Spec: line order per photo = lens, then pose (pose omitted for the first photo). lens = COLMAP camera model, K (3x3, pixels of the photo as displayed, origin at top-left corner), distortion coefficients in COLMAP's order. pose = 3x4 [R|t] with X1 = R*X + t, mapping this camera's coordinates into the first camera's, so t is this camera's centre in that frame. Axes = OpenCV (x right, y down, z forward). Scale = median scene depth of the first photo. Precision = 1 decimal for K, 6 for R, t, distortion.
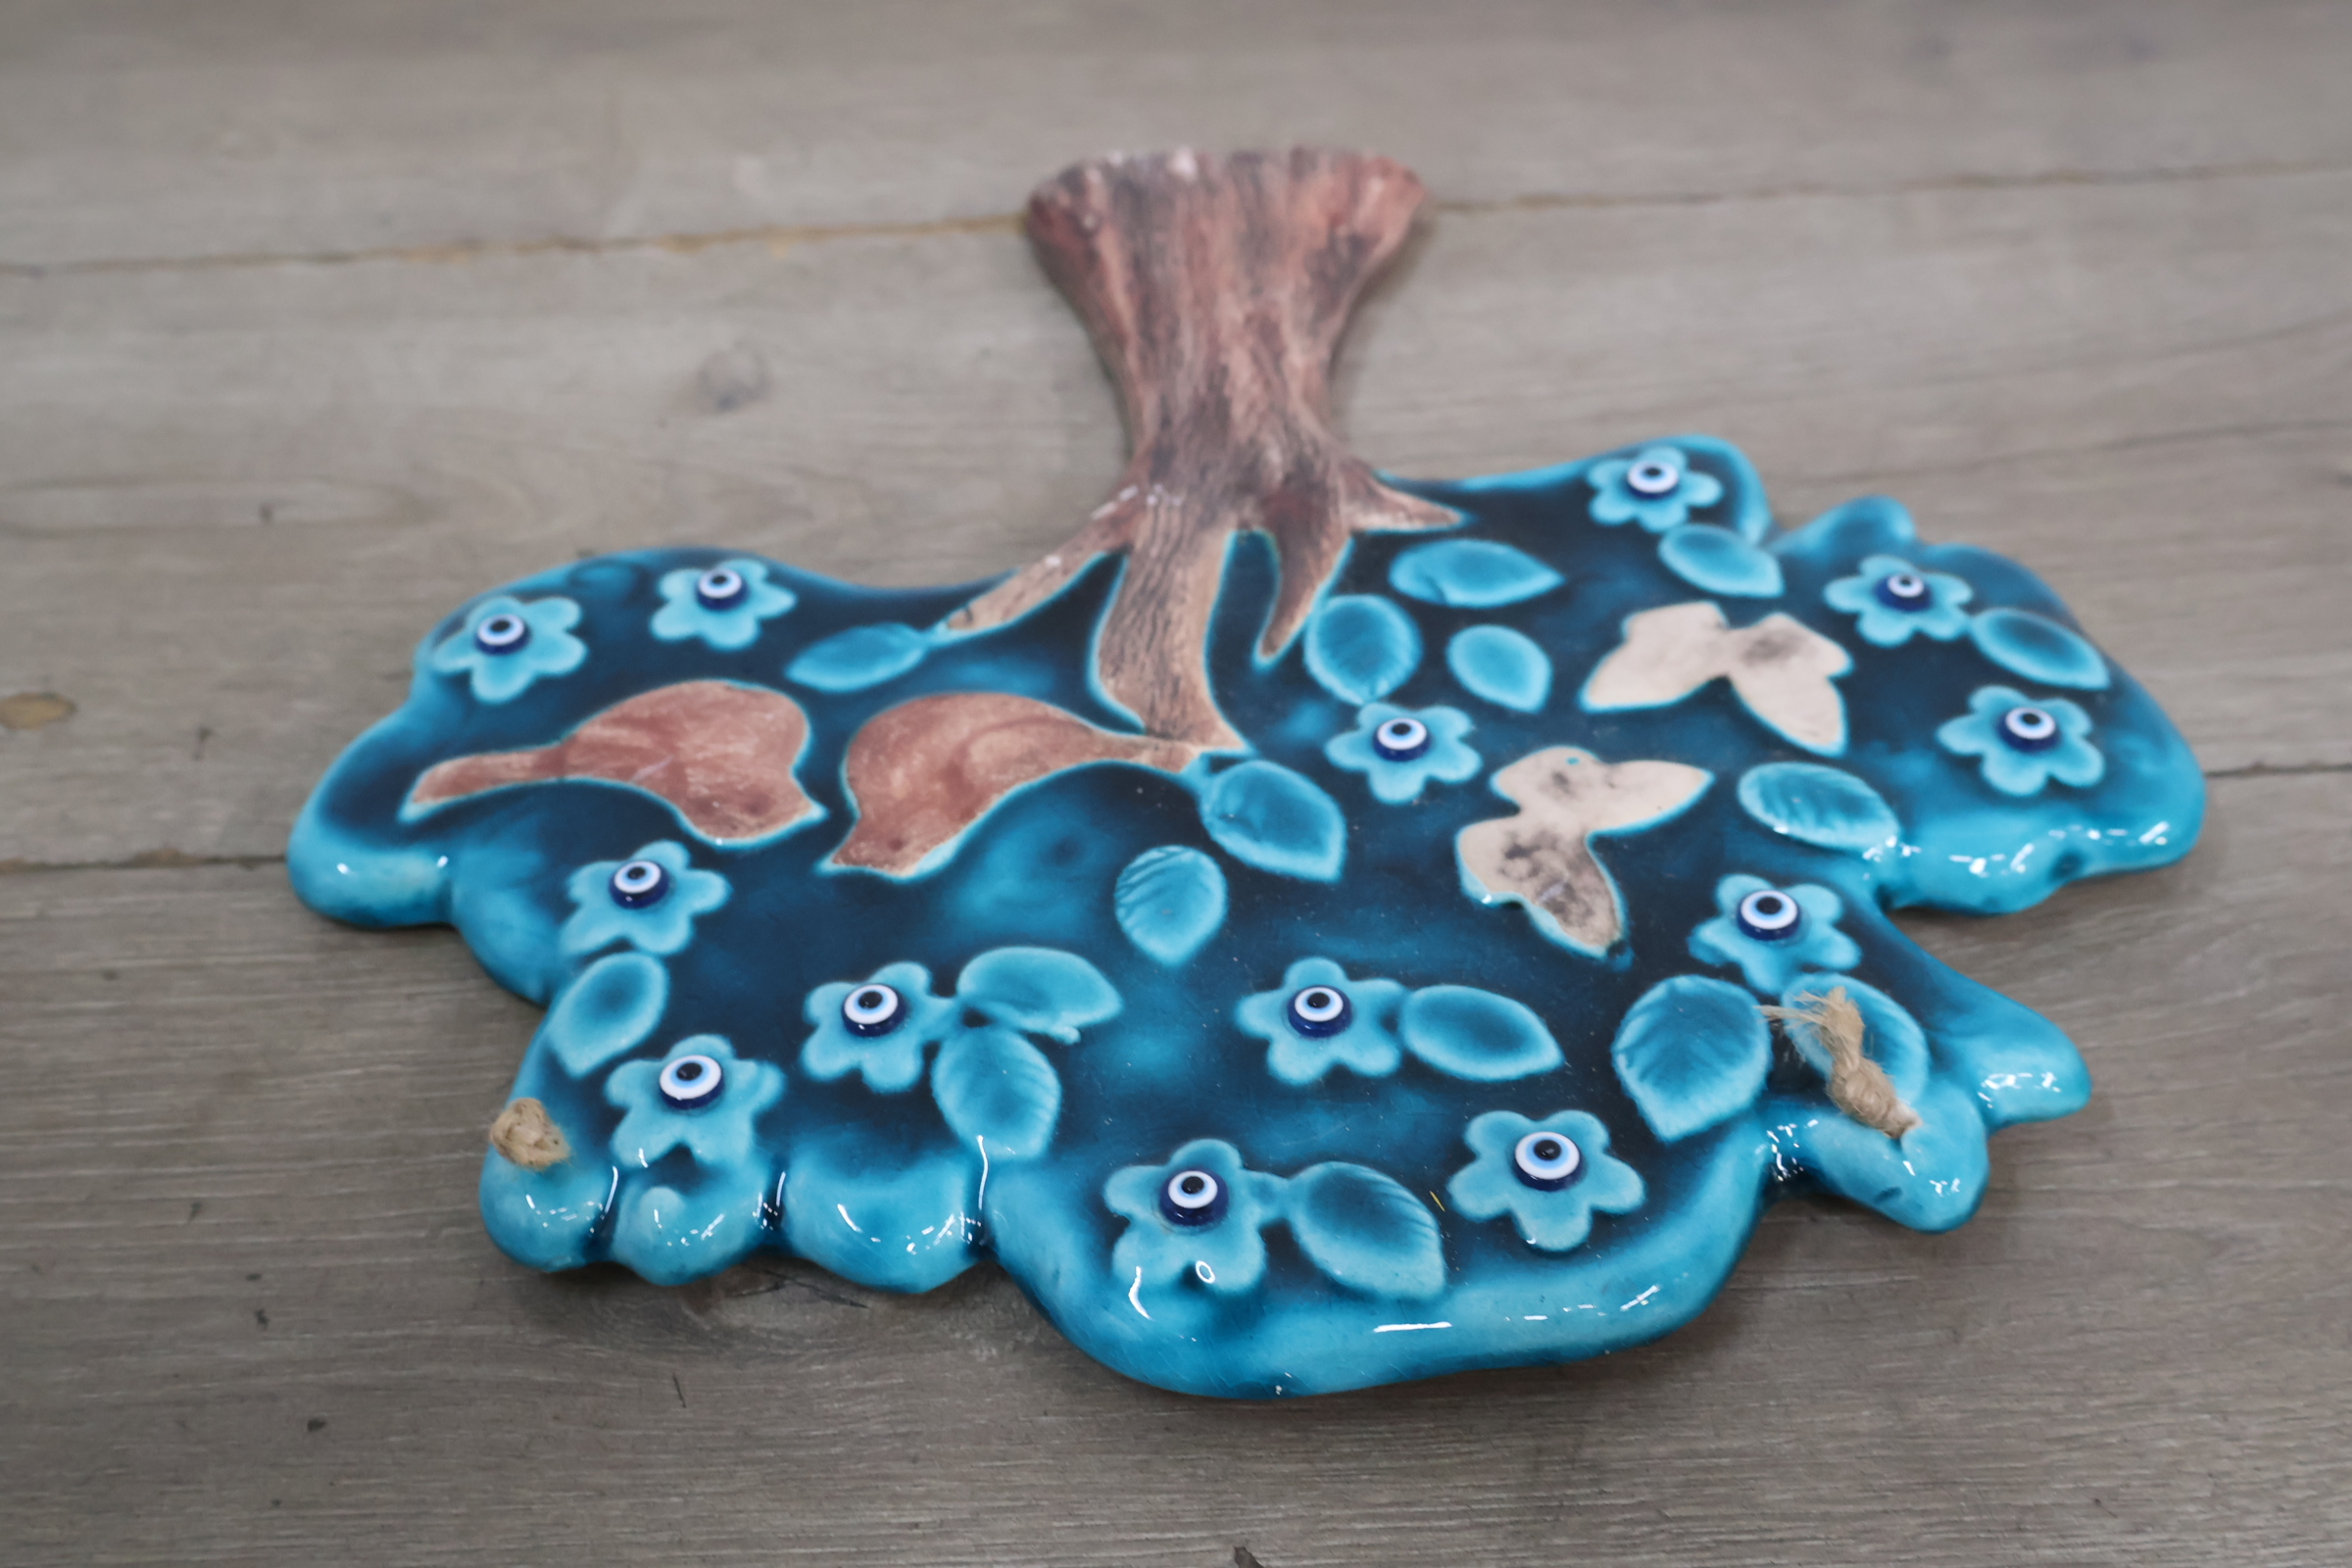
lens RADIAL K [[2468.2, 0, 1174.4], [0, 2468.2, 786.1], [0, 0, 1]] dist [-0.005313, 0.002636]
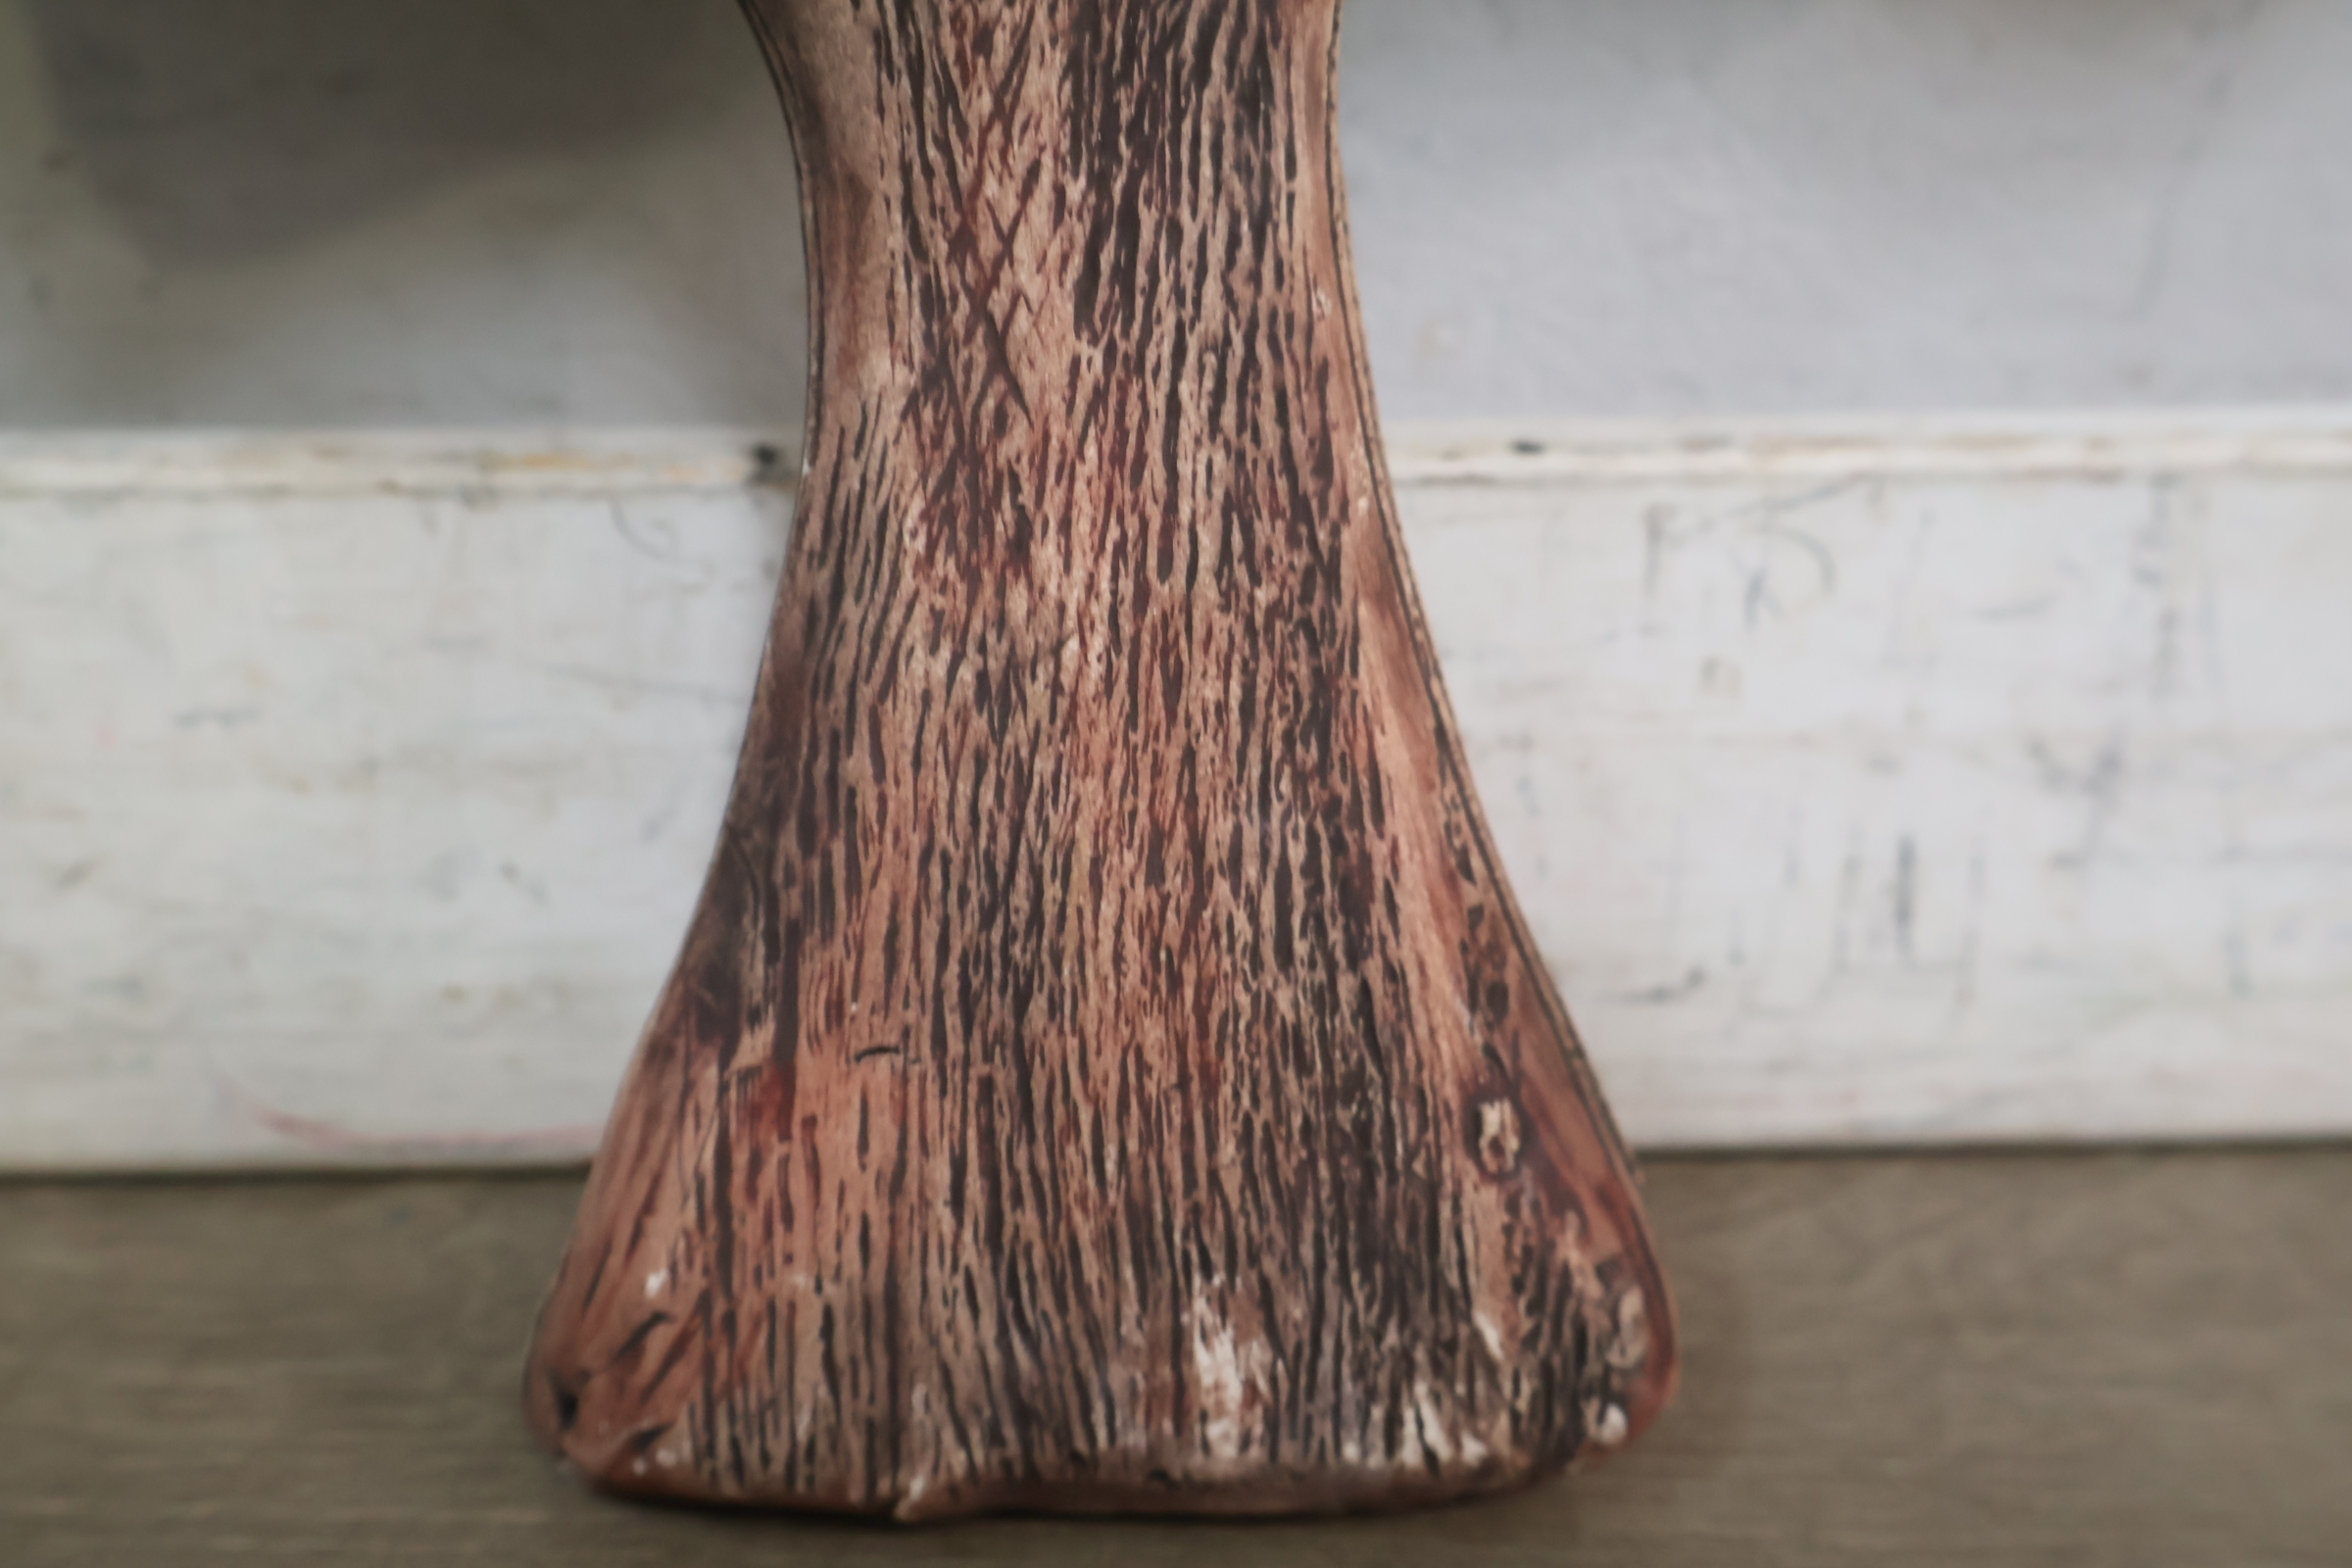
lens RADIAL K [[2545.8, 0, 1170.3], [0, 2545.8, 780.5], [0, 0, 1]] dist [0.008260, -0.010605]
pose [[-0.999234, 0.017797, 0.034866, -0.003384], [0.006125, -0.808627, 0.588290, -0.532145], [0.038663, 0.588053, 0.807898, 0.916834]]
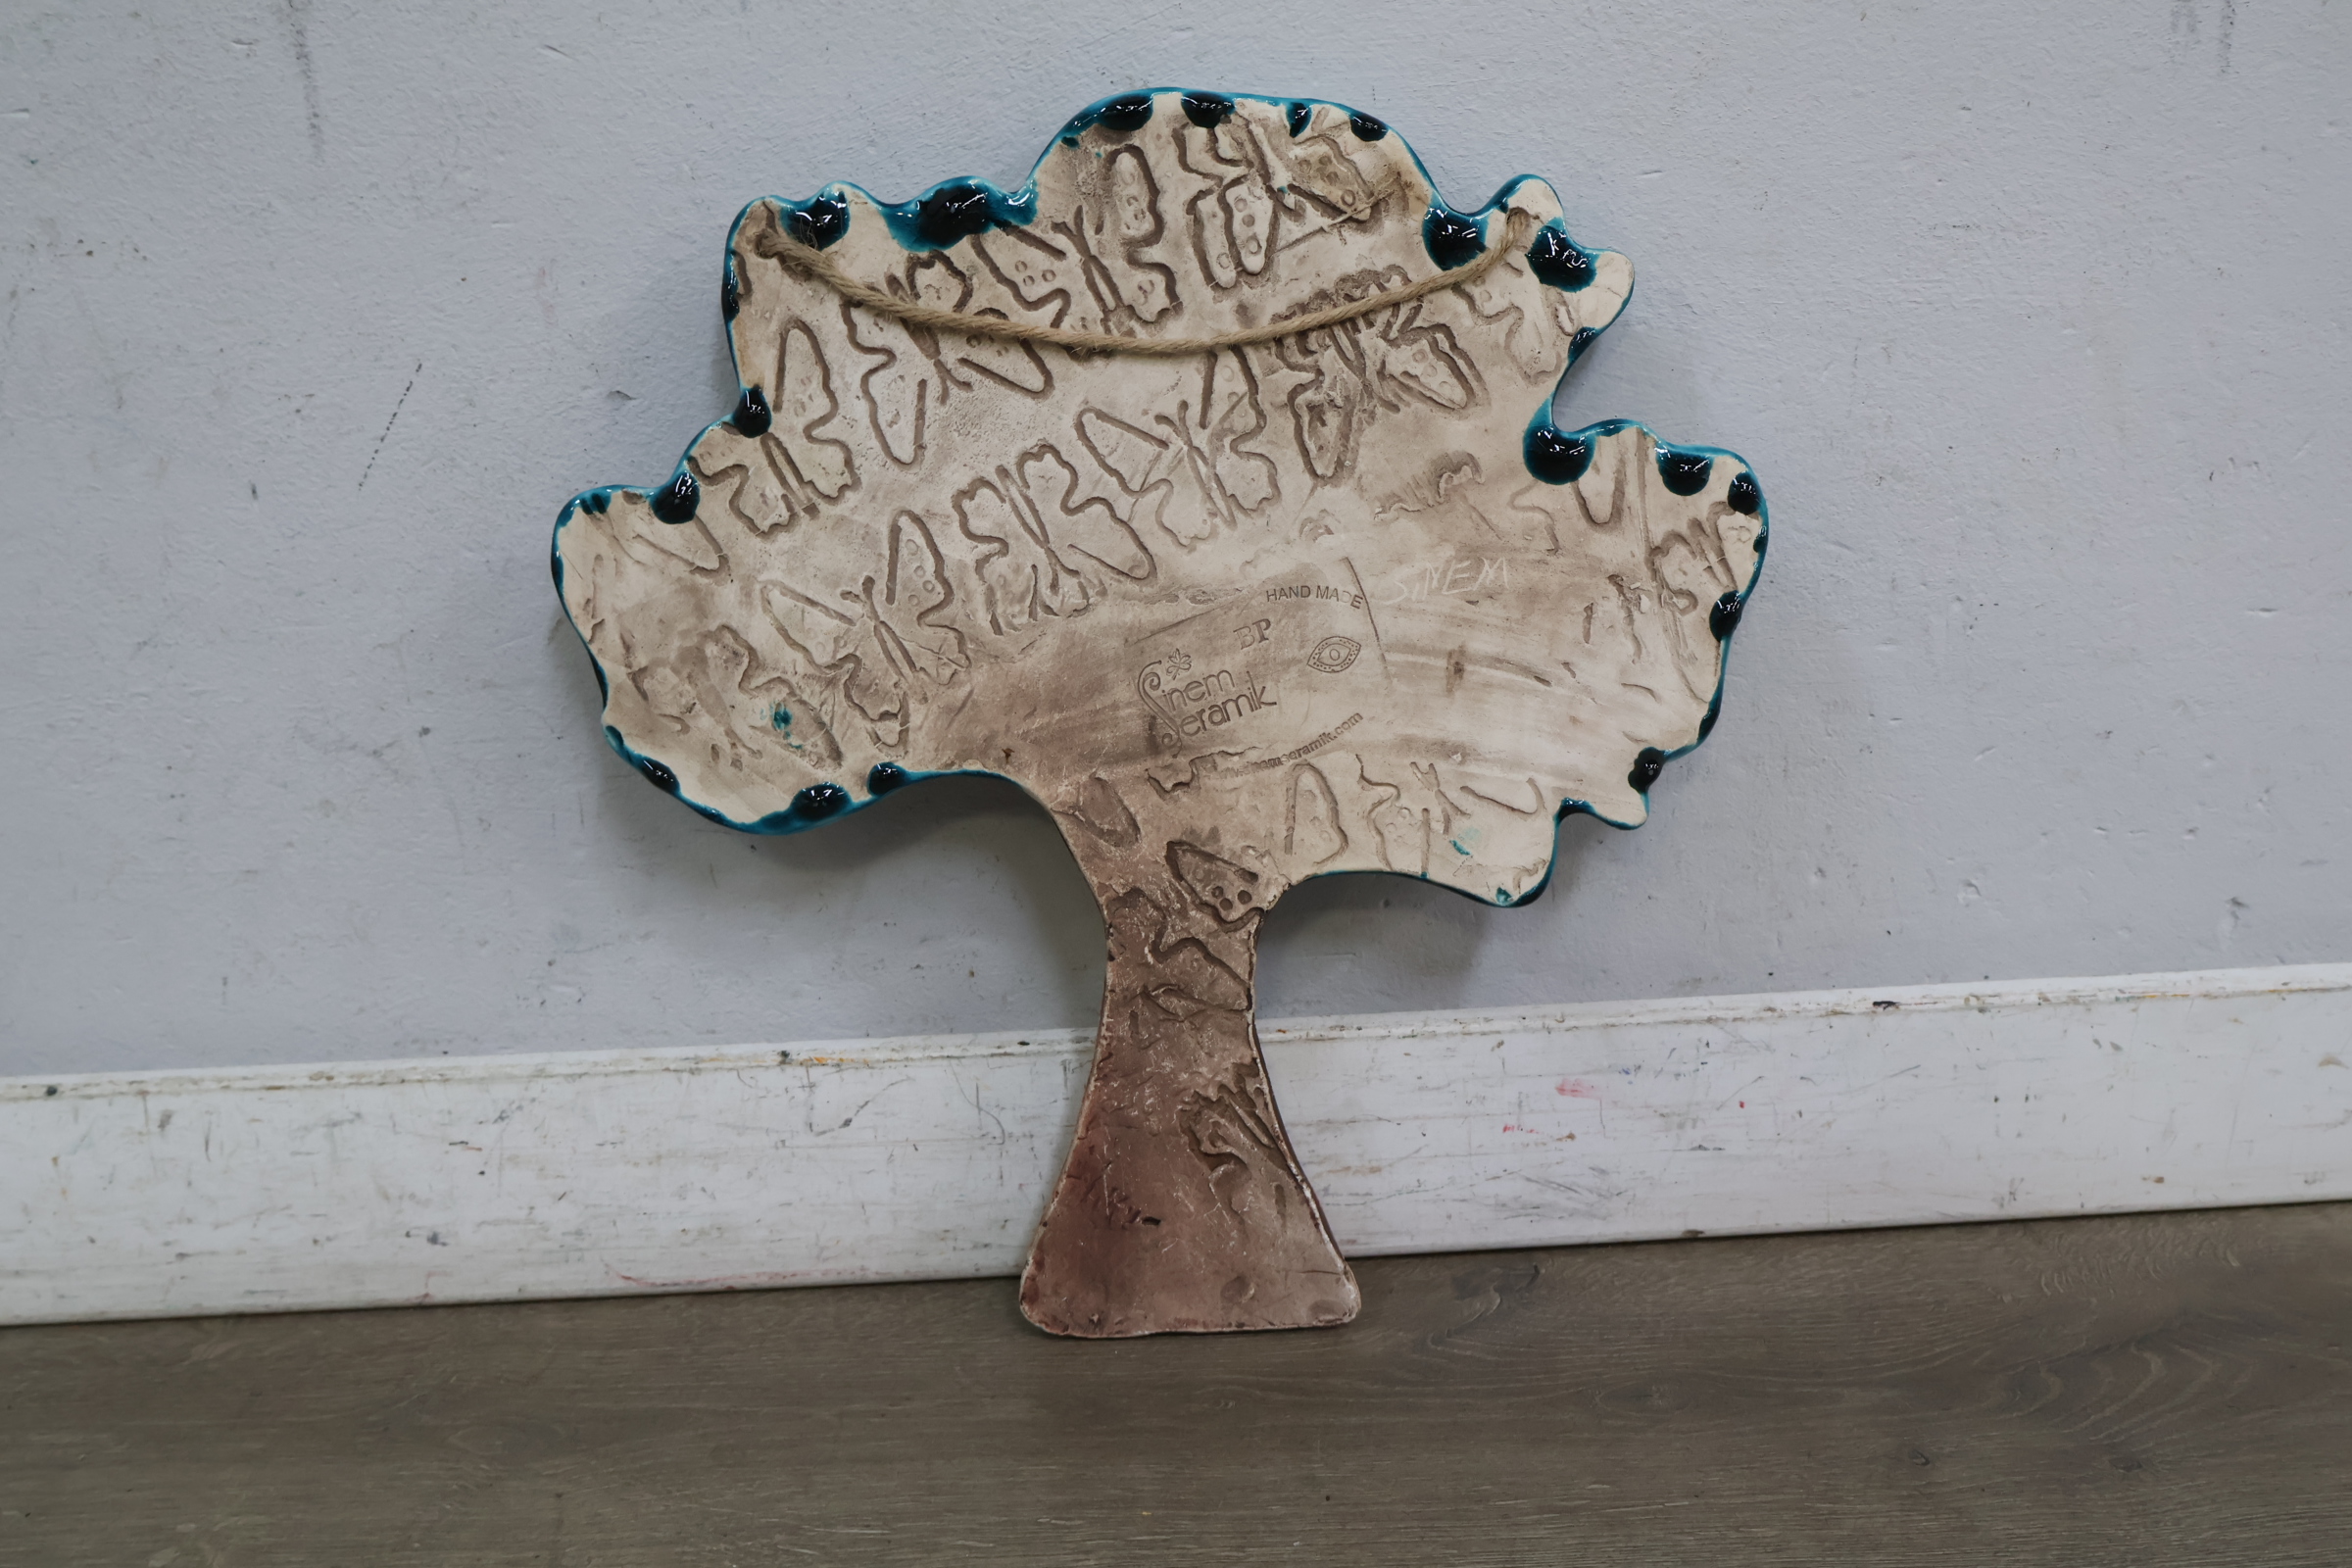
lens RADIAL K [[2599.9, 0, 1171.8], [0, 2599.9, 791.3], [0, 0, 1]] dist [-0.001868, 0.009276]
pose [[-0.997708, 0.058754, 0.033578, -0.235424], [-0.020685, -0.737211, 0.675345, -1.234222], [0.064434, 0.673103, 0.736737, -0.109314]]
